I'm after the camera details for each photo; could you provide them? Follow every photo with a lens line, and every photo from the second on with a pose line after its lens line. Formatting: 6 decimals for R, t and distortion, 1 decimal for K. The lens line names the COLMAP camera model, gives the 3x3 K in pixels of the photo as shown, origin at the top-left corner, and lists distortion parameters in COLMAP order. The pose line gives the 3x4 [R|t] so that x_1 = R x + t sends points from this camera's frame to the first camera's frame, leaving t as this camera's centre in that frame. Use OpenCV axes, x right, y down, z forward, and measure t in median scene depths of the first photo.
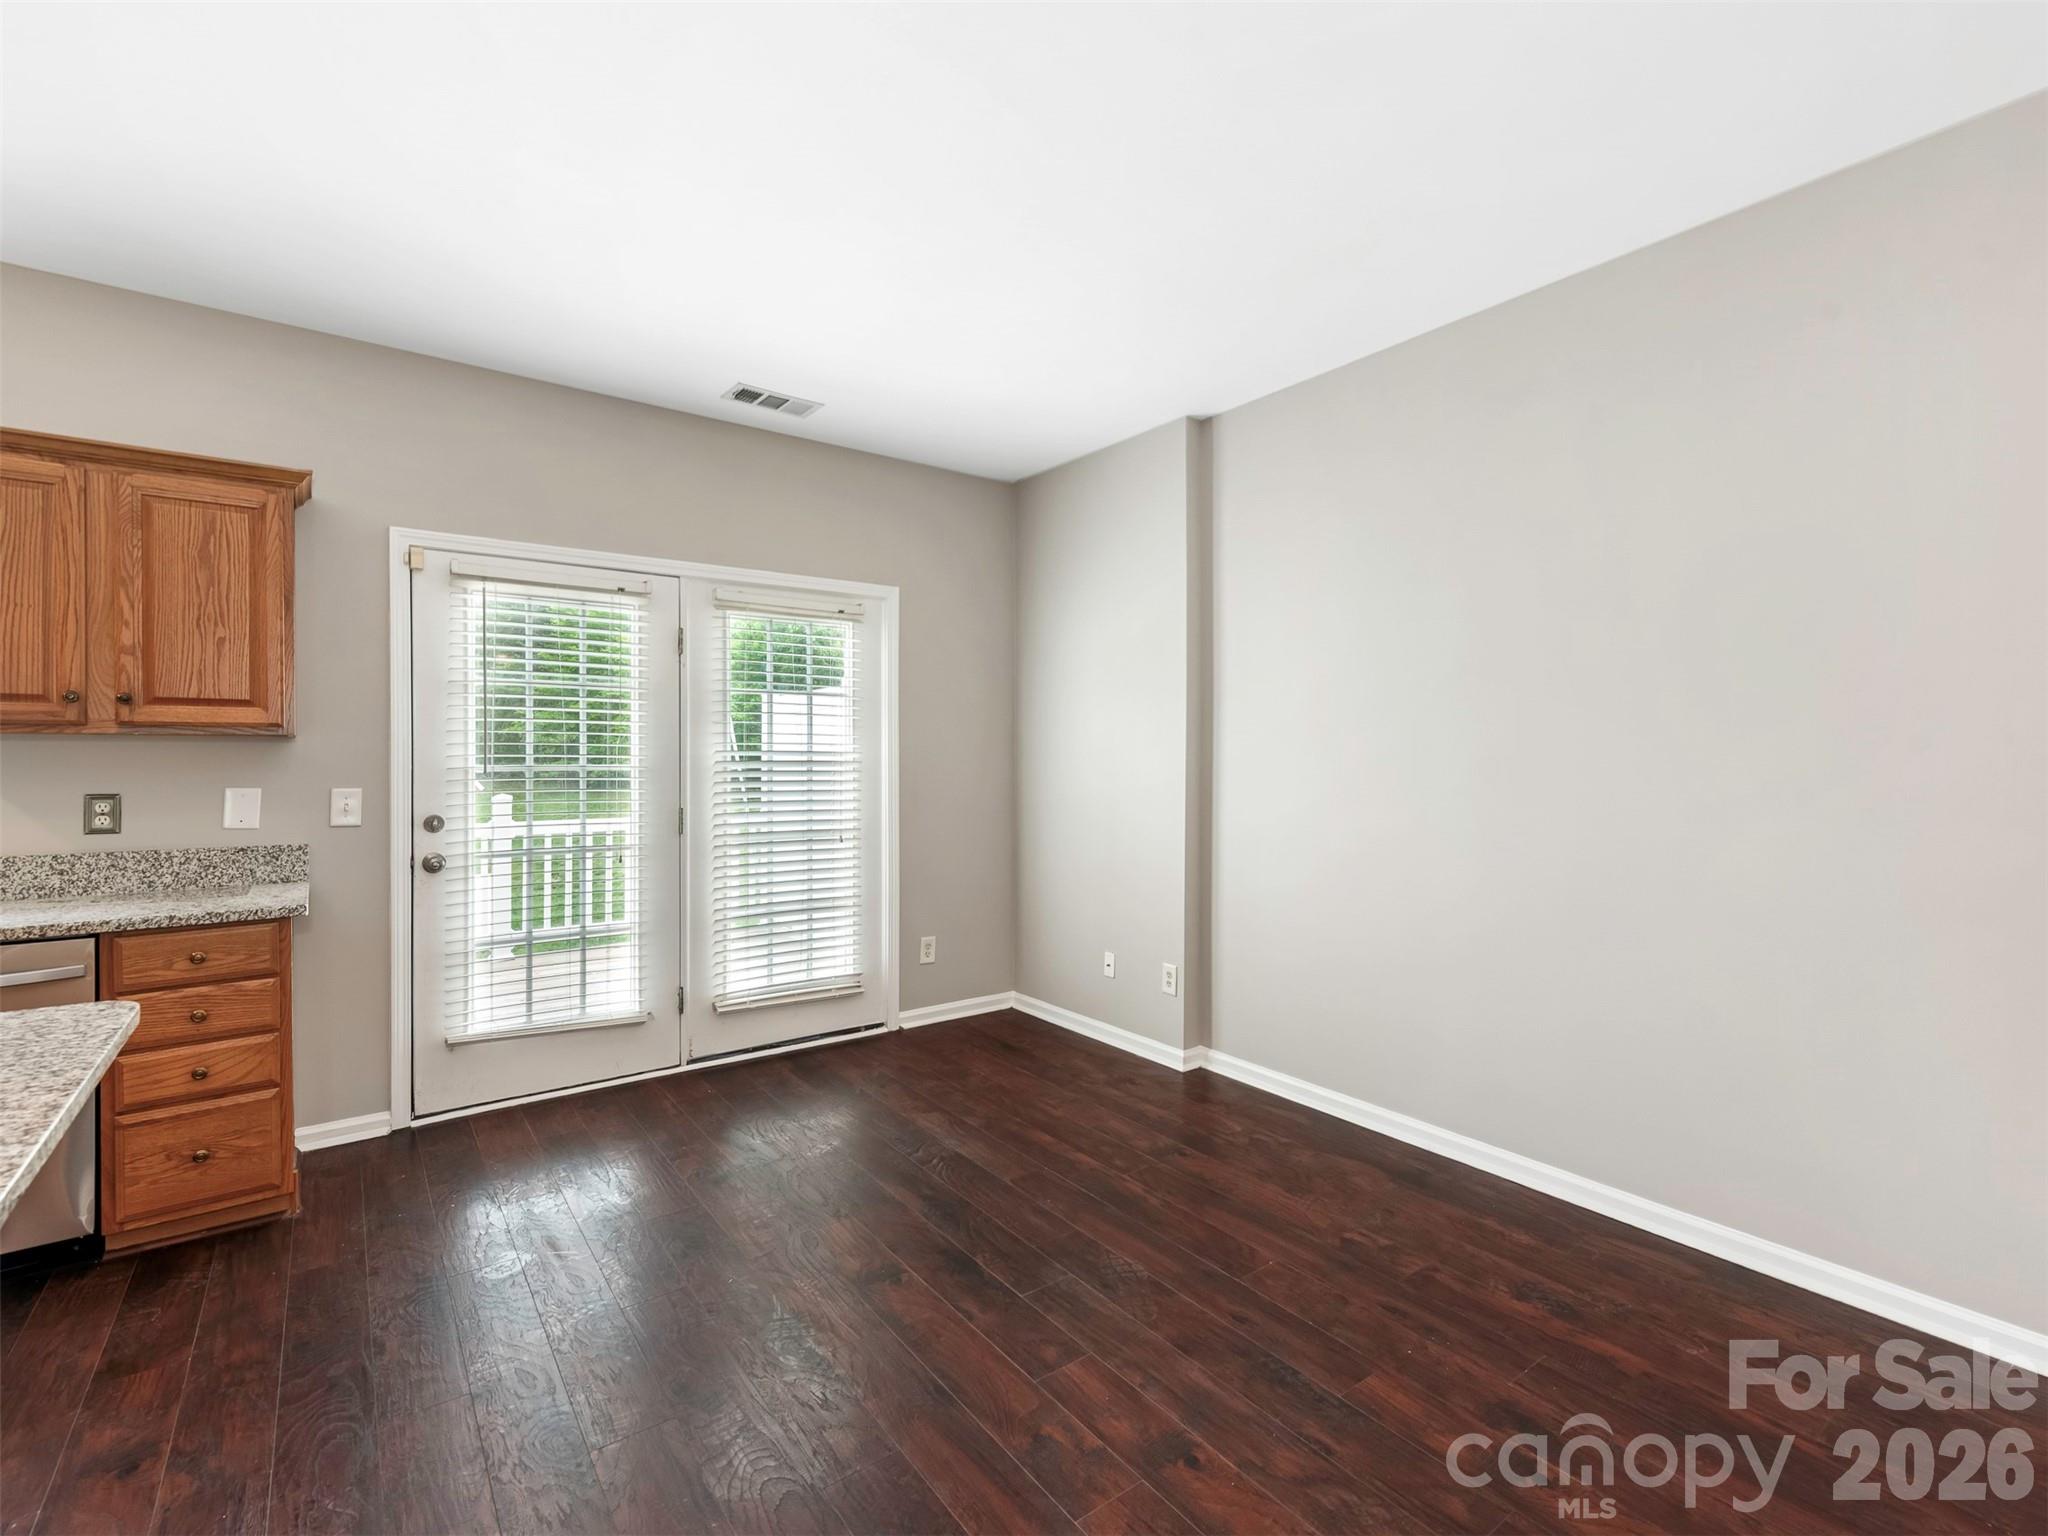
lens RADIAL K [[936.8, 0, 1038.6], [0, 936.8, 758.6], [0, 0, 1]] dist [0.013209, -0.000618]
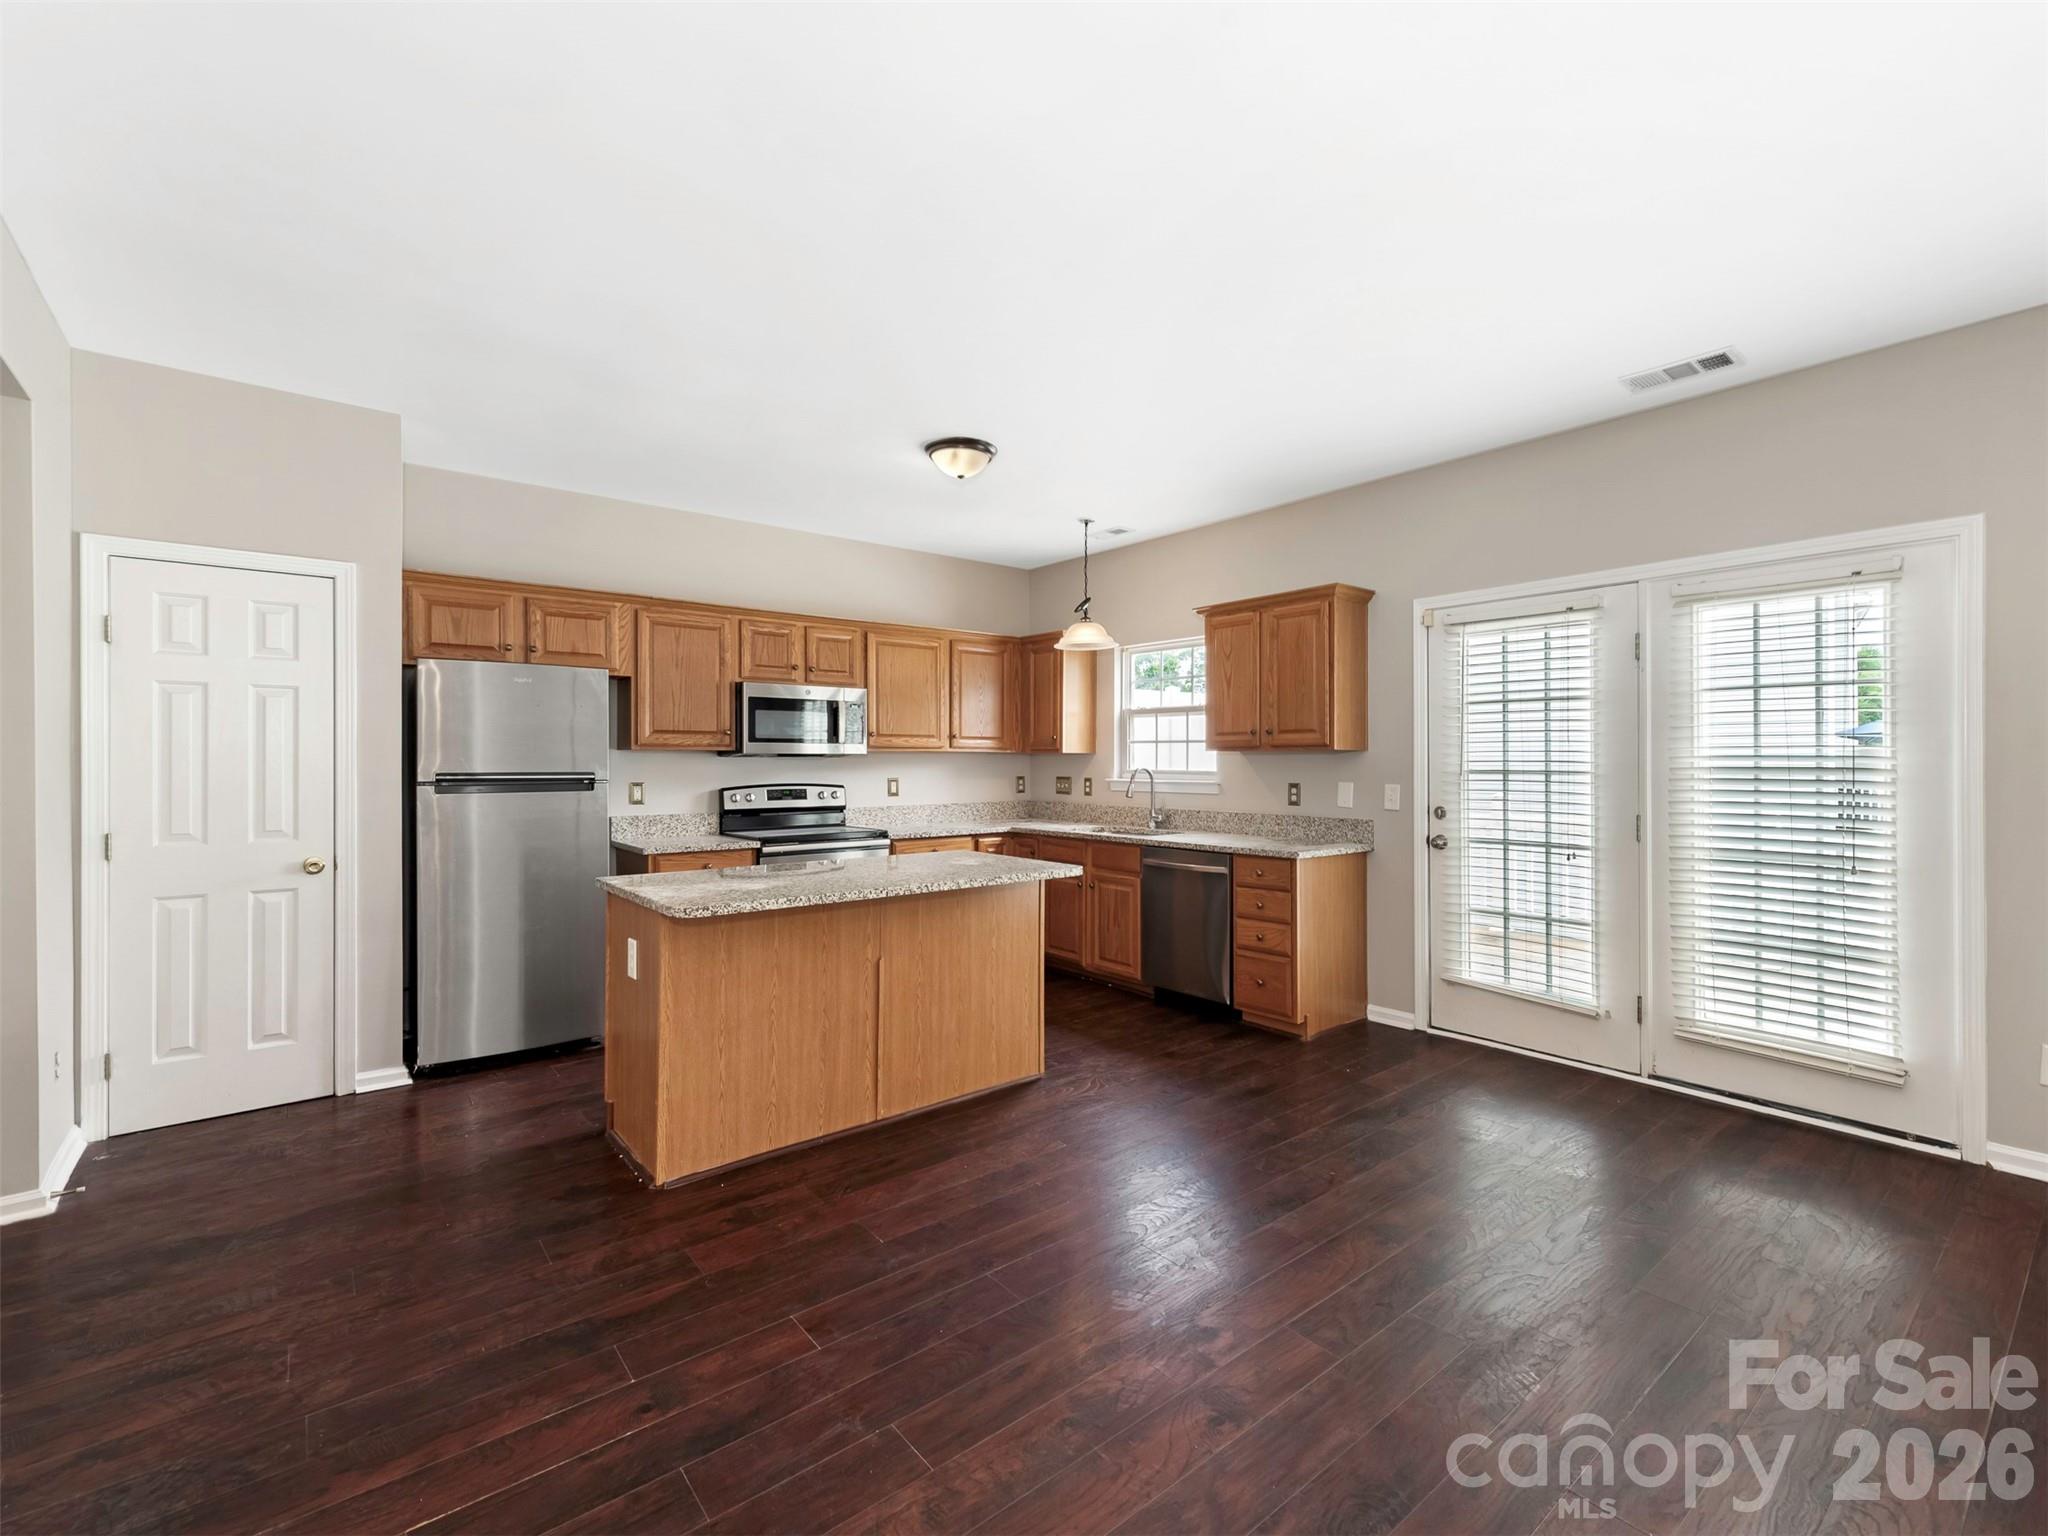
lens RADIAL K [[915.4, 0, 1085.0], [0, 915.4, 760.8], [0, 0, 1]] dist [0.009607, -0.000542]
pose [[0.069166, -0.000940, -0.997605, 0.726204], [-0.000810, 0.999999, -0.000998, -0.003650], [0.997605, 0.000877, 0.069165, 0.469551]]
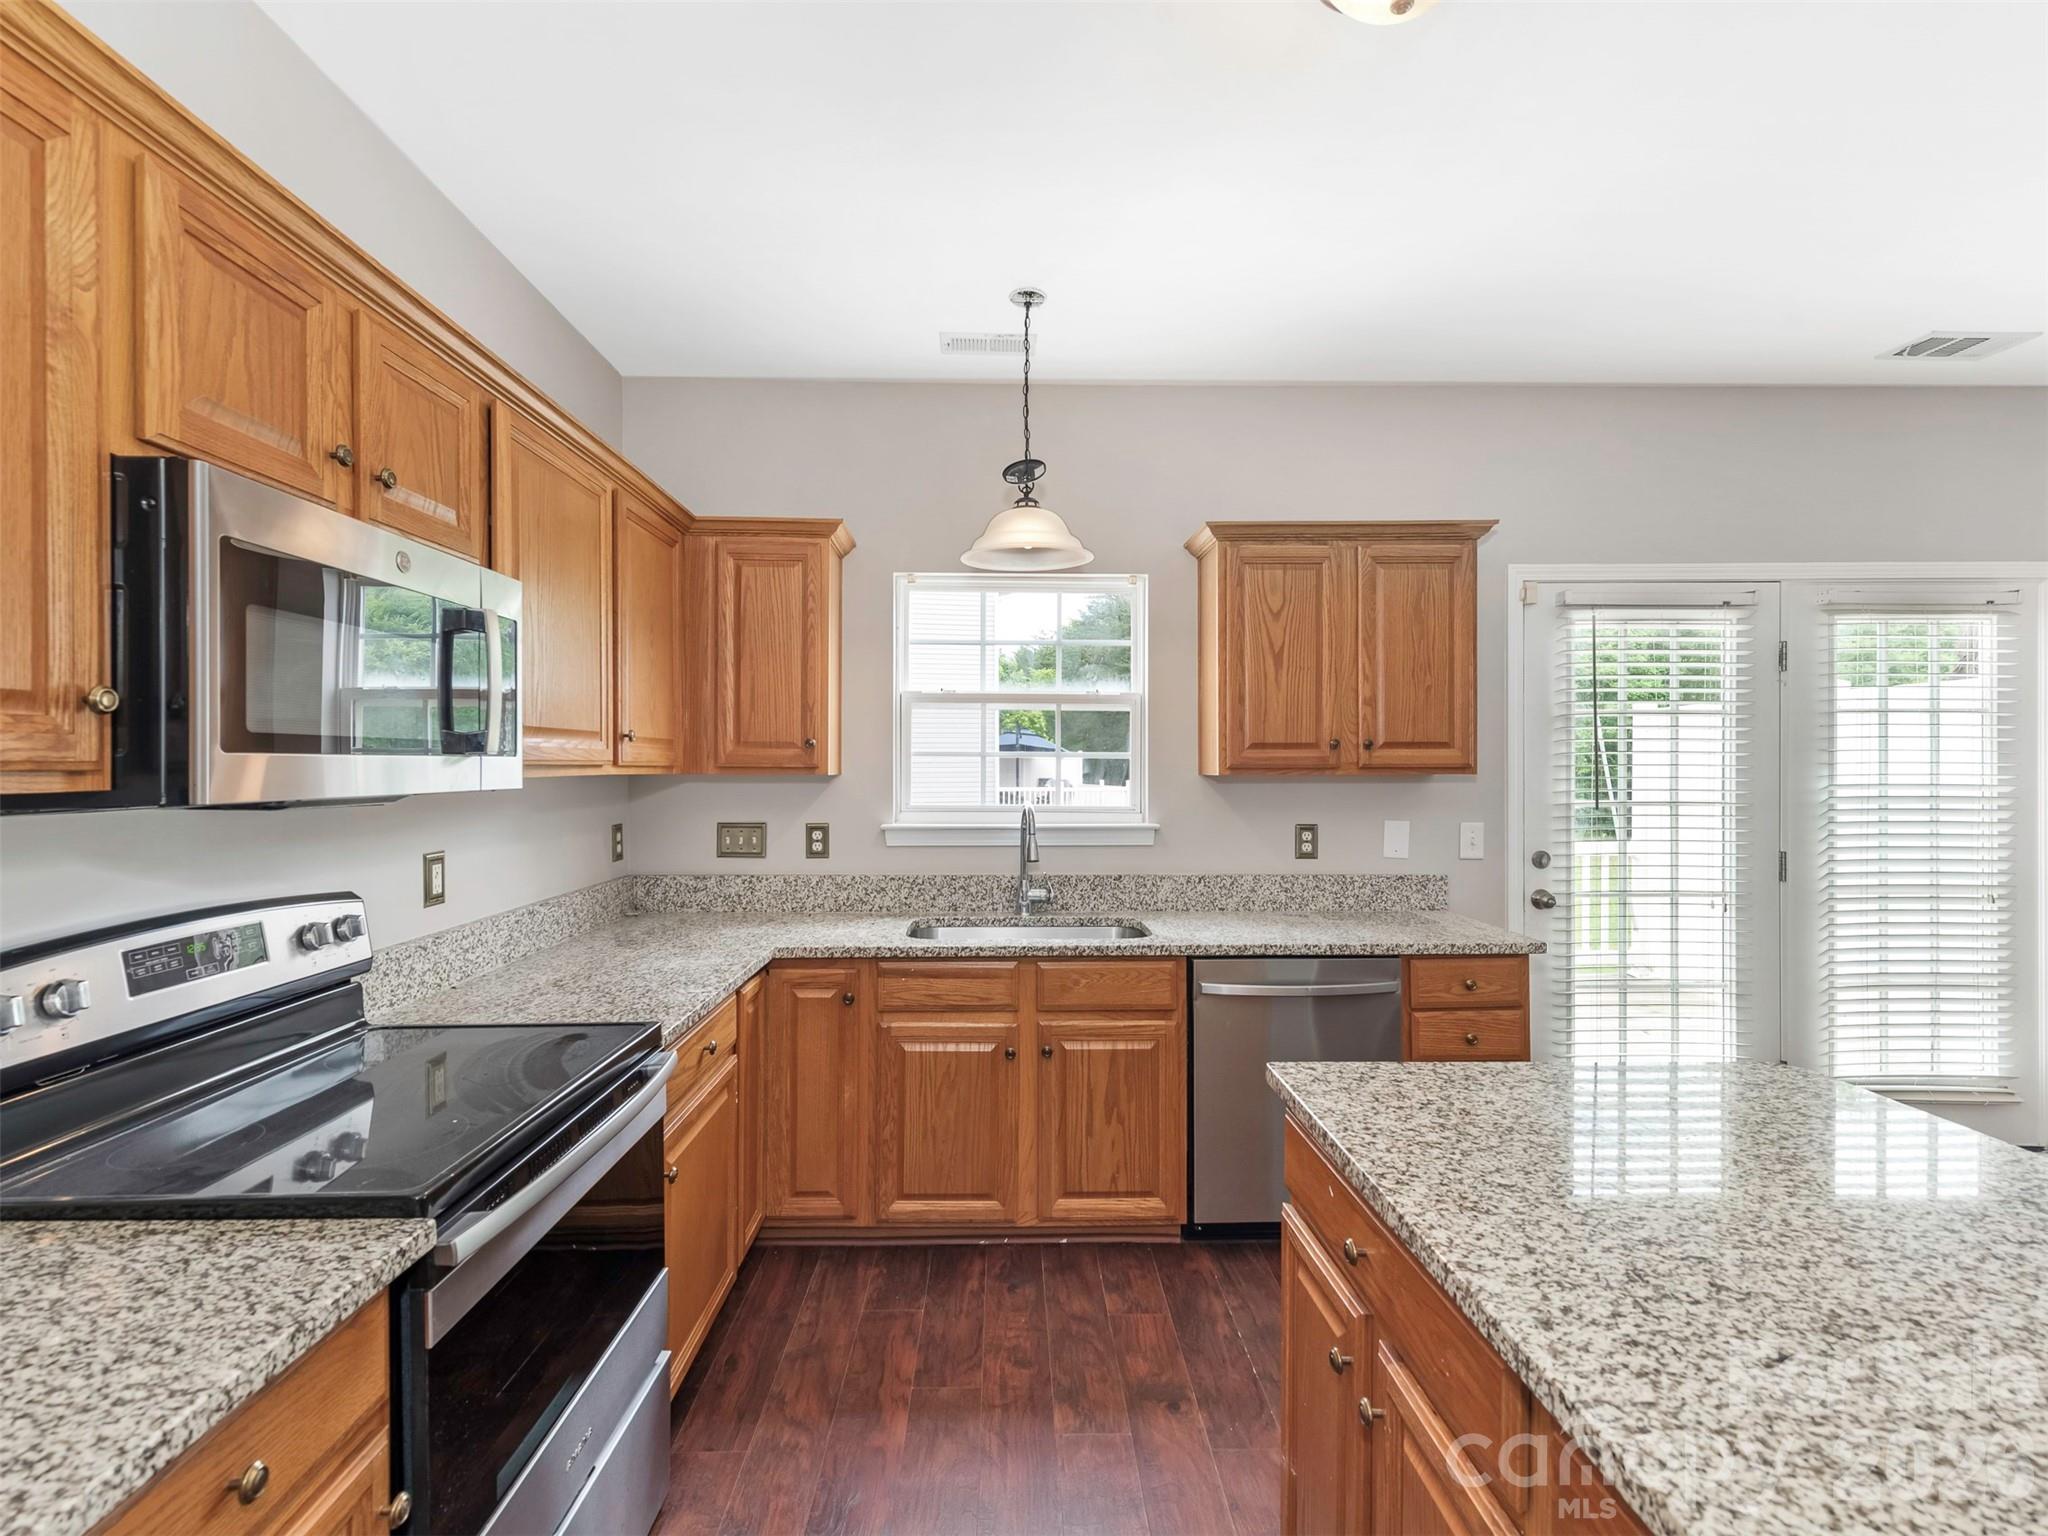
lens RADIAL K [[977.9, 0, 1019.2], [0, 977.9, 765.6], [0, 0, 1]] dist [0.013910, -0.000432]
pose [[0.811002, 0.000366, -0.585043, -0.560769], [-0.000113, 1.000000, 0.000469, -0.034778], [0.585044, -0.000314, 0.811002, -0.180022]]
